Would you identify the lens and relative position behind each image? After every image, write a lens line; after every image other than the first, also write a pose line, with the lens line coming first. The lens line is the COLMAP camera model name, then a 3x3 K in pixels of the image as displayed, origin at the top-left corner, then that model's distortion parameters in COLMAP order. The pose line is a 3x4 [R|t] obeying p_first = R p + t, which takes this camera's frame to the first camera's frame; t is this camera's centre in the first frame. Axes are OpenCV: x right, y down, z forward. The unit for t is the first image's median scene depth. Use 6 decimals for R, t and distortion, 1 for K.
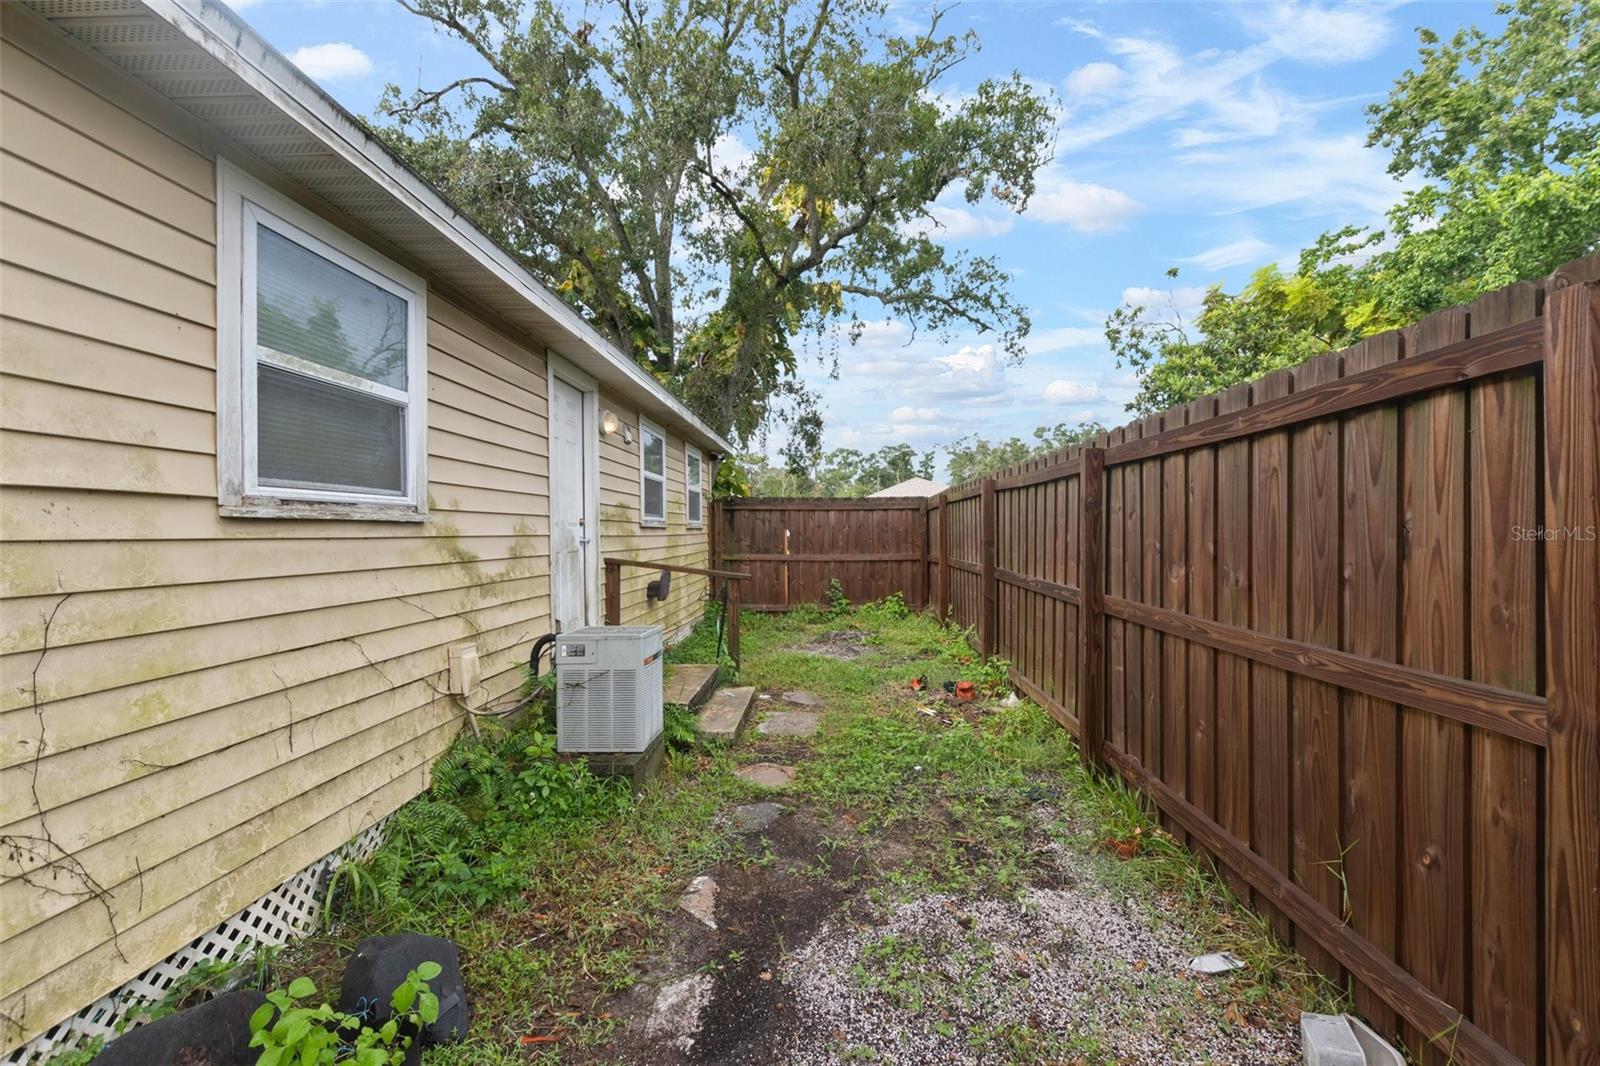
lens RADIAL K [[690.1, 0, 803.4], [0, 690.1, 532.0], [0, 0, 1]] dist [-0.000779, -0.000266]
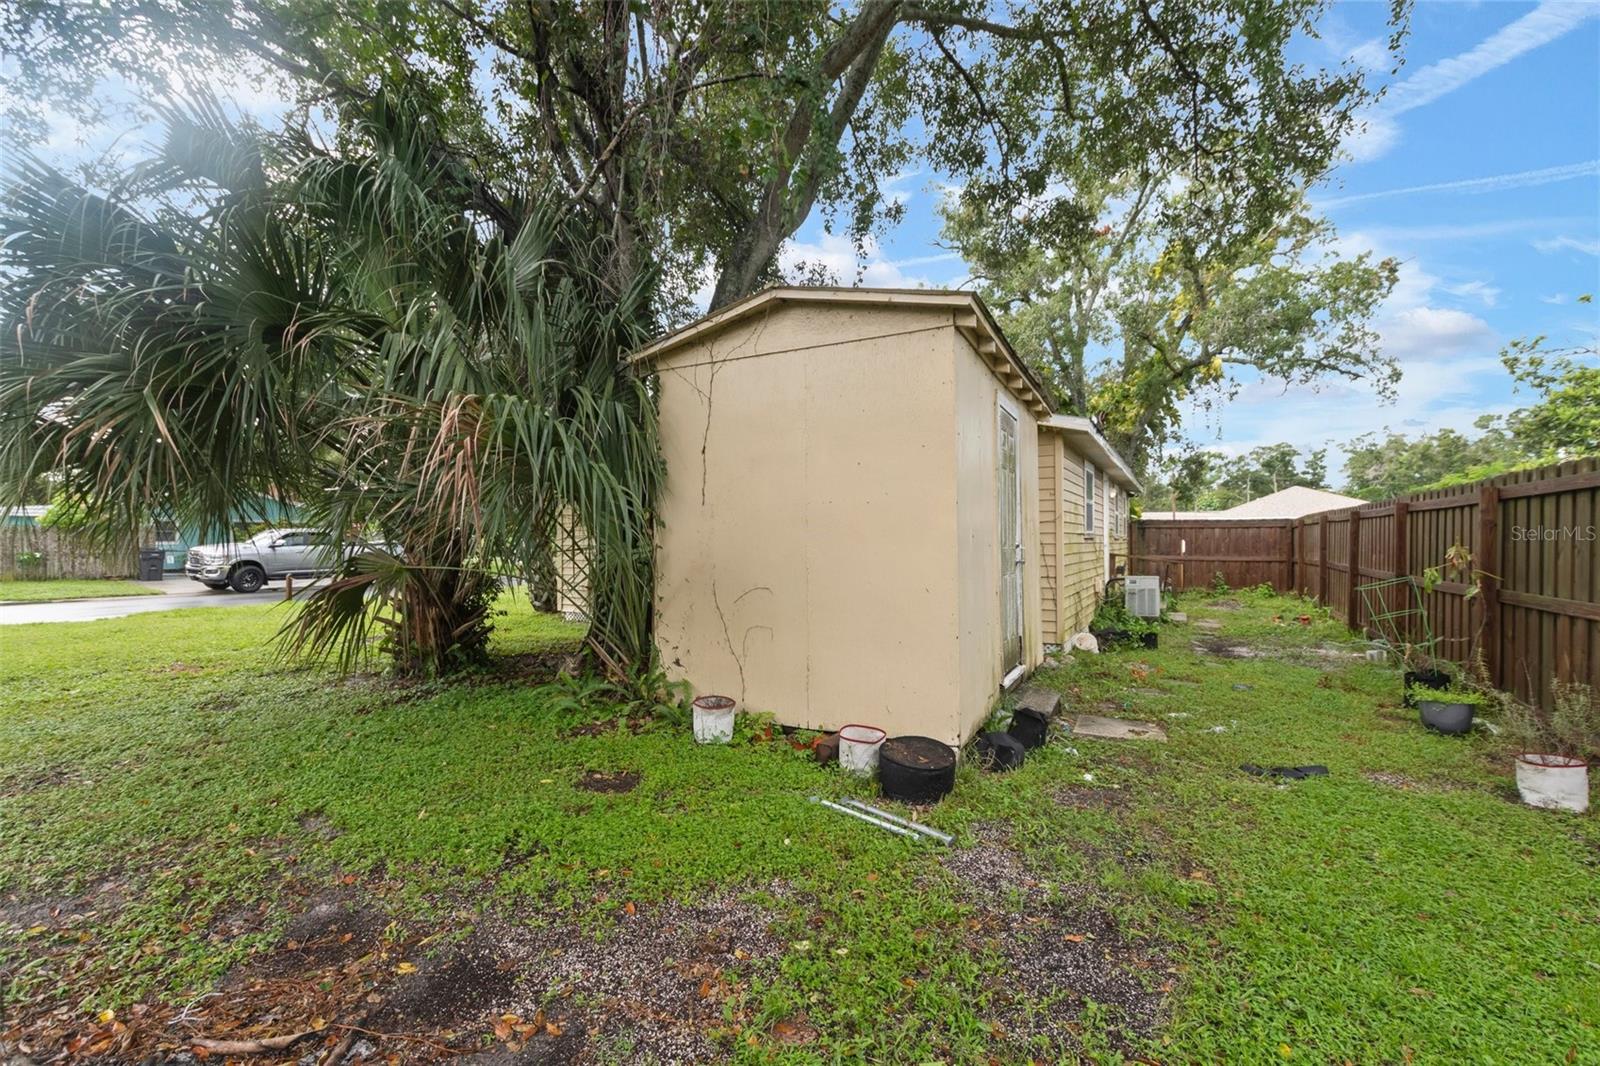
lens RADIAL K [[690.1, 0, 787.5], [0, 690.1, 549.8], [0, 0, 1]] dist [-0.000779, -0.000266]
pose [[0.887390, 0.009637, -0.460920, -0.069740], [-0.003661, 0.999897, 0.013858, -0.000232], [0.461006, -0.010610, 0.887334, -0.572052]]
